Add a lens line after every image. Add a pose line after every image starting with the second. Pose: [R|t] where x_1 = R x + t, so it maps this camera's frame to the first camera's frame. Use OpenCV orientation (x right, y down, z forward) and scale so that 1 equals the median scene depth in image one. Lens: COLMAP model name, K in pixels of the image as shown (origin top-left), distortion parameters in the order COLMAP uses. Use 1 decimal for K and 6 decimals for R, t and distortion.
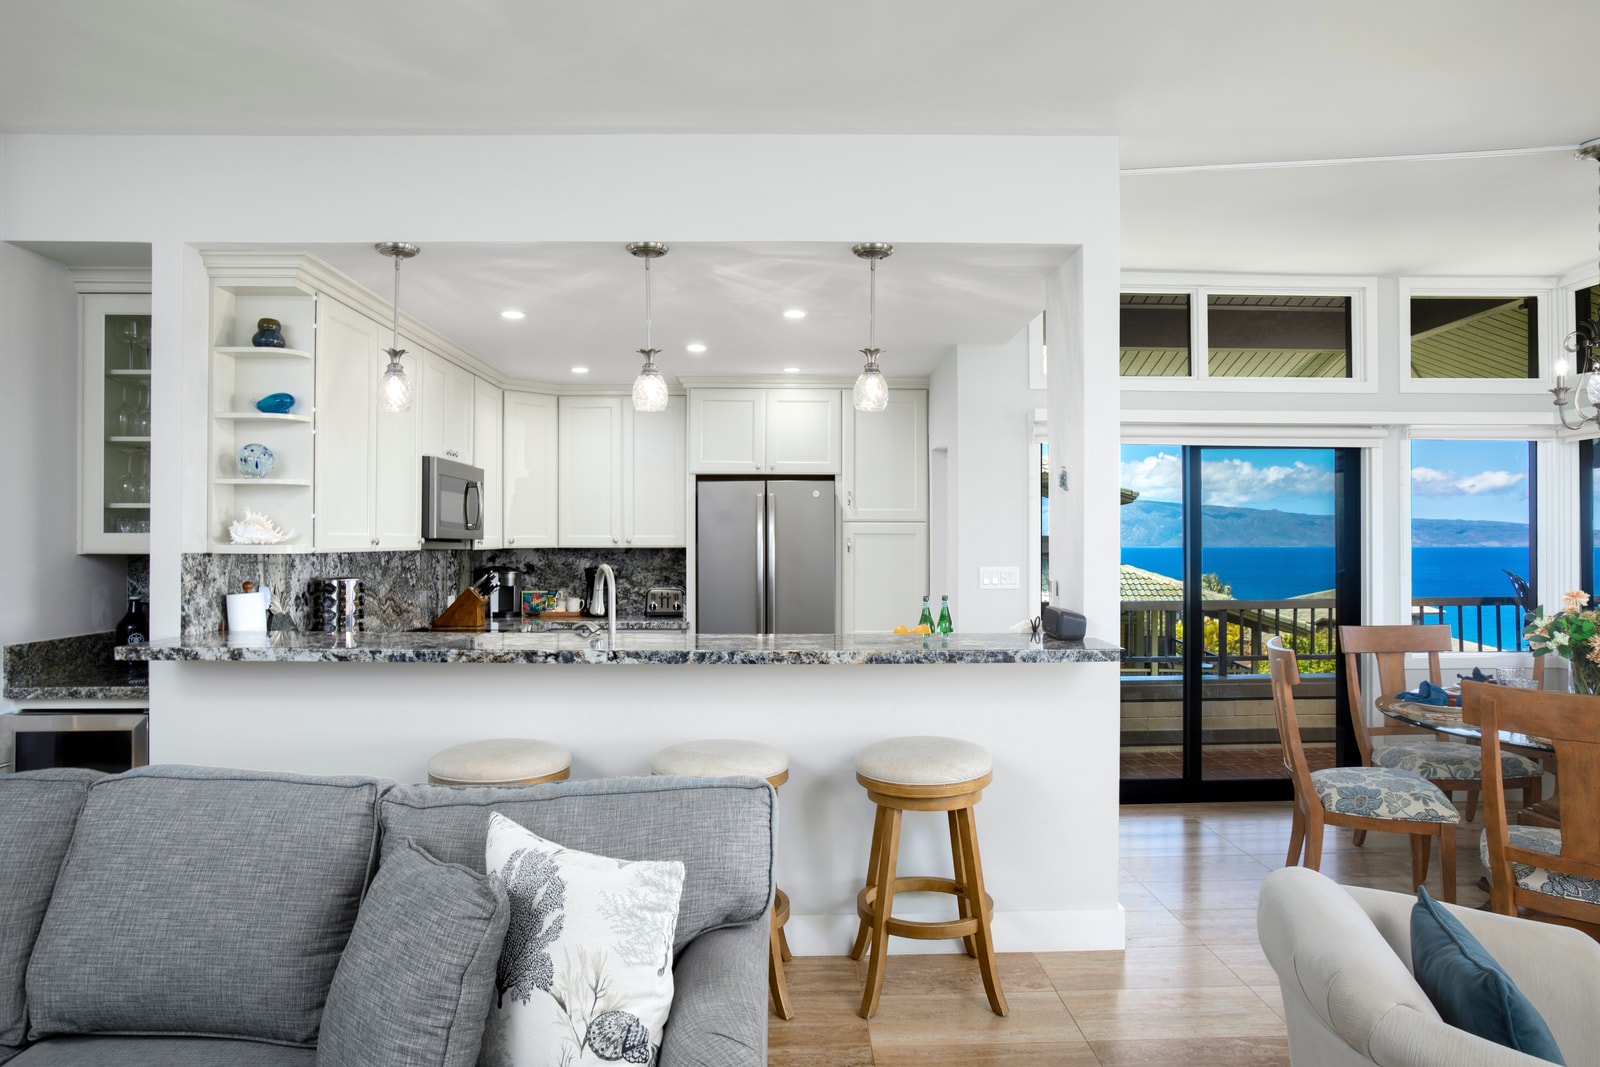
lens RADIAL K [[990.6, 0, 800.0], [0, 990.6, 533.5], [0, 0, 1]] dist [0.004253, 0.002975]
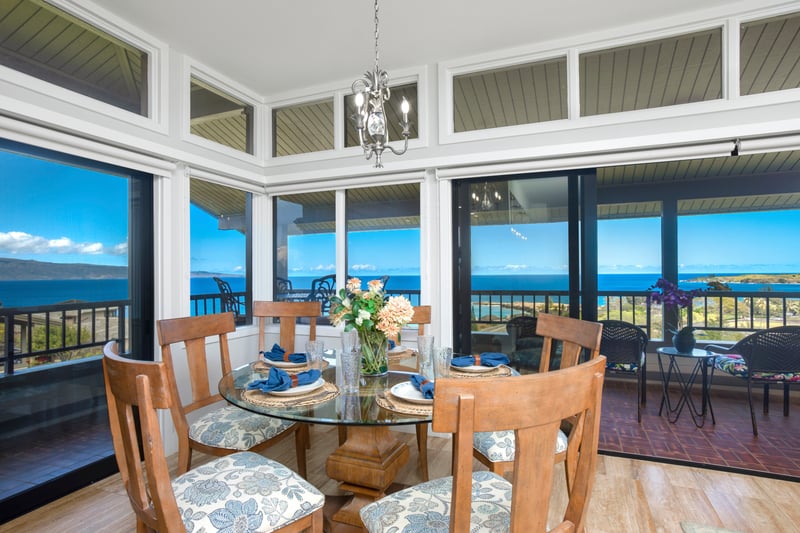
lens RADIAL K [[432.9, 0, 401.6], [0, 432.9, 272.0], [0, 0, 1]] dist [-0.000243, 0.000504]
pose [[0.403367, -0.002266, 0.915036, 0.253719], [0.004002, 0.999992, 0.000712, 0.046201], [-0.915030, 0.003375, 0.403373, 0.656358]]
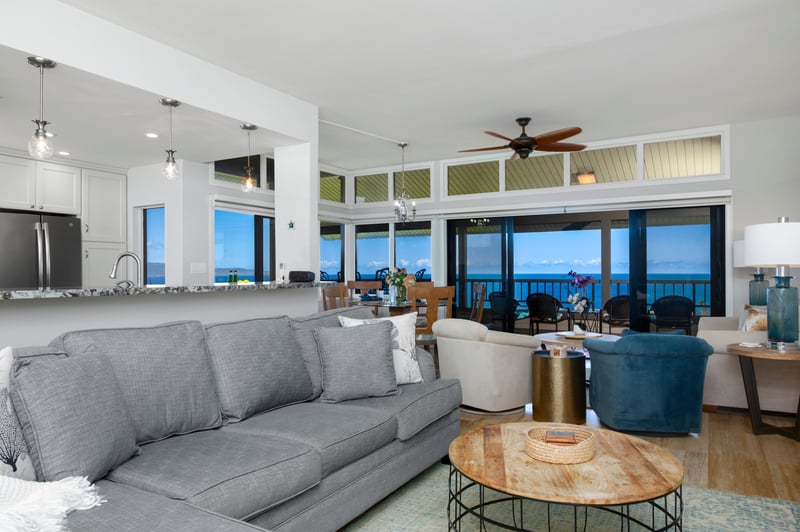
lens RADIAL K [[558.7, 0, 400.0], [0, 558.7, 266.0], [0, 0, 1]] dist [0.001104, -0.000379]
pose [[0.526120, 0.006800, 0.850383, -0.816632], [-0.000470, 0.999970, -0.007705, 0.064277], [-0.850410, 0.003654, 0.526107, -0.044225]]
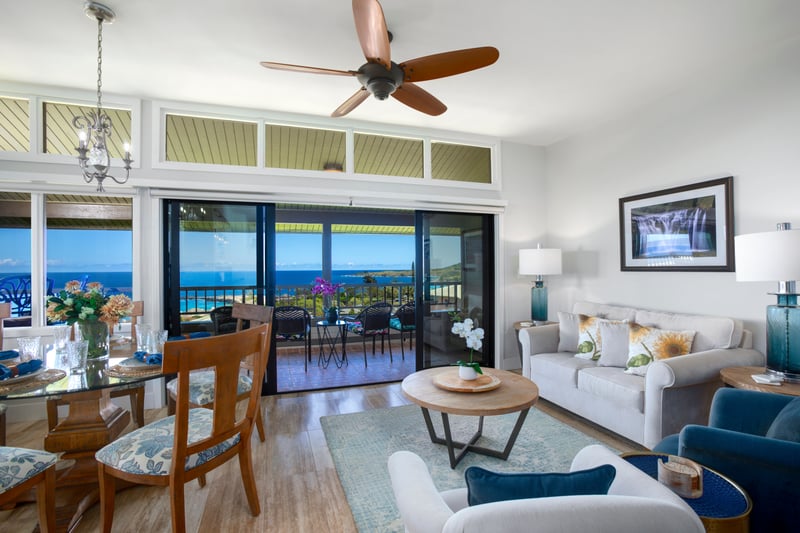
lens RADIAL K [[376.9, 0, 396.0], [0, 376.9, 267.5], [0, 0, 1]] dist [-0.019360, 0.000807]
pose [[-0.278958, 0.001228, 0.960303, 0.063996], [0.001936, 0.999998, -0.000716, 0.035701], [-0.960301, 0.001659, -0.278959, 0.623422]]
